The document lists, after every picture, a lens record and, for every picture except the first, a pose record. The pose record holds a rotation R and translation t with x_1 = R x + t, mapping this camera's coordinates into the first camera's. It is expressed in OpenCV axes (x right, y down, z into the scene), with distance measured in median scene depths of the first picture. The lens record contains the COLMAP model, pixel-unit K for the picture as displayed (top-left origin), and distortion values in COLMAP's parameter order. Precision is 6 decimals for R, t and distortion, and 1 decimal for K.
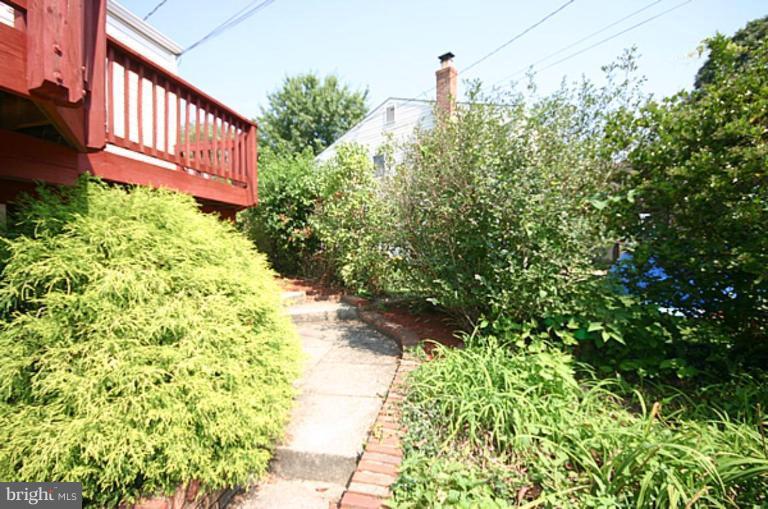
lens RADIAL K [[352.5, 0, 384.0], [0, 352.5, 254.5], [0, 0, 1]] dist [-0.000777, -0.000585]
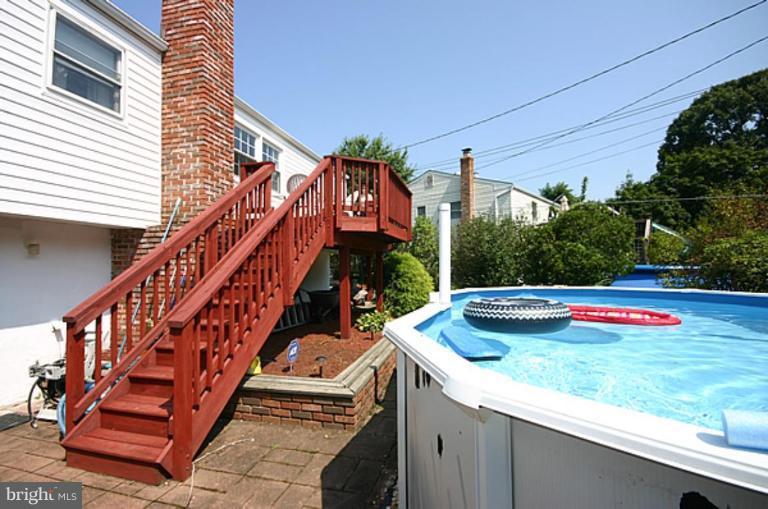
lens RADIAL K [[352.5, 0, 384.0], [0, 352.5, 254.5], [0, 0, 1]] dist [-0.000777, -0.000585]
pose [[0.999174, 0.006491, -0.040115, -0.074736], [-0.008826, 0.998259, -0.058316, 0.009404], [0.039667, 0.058622, 0.997492, -0.331968]]
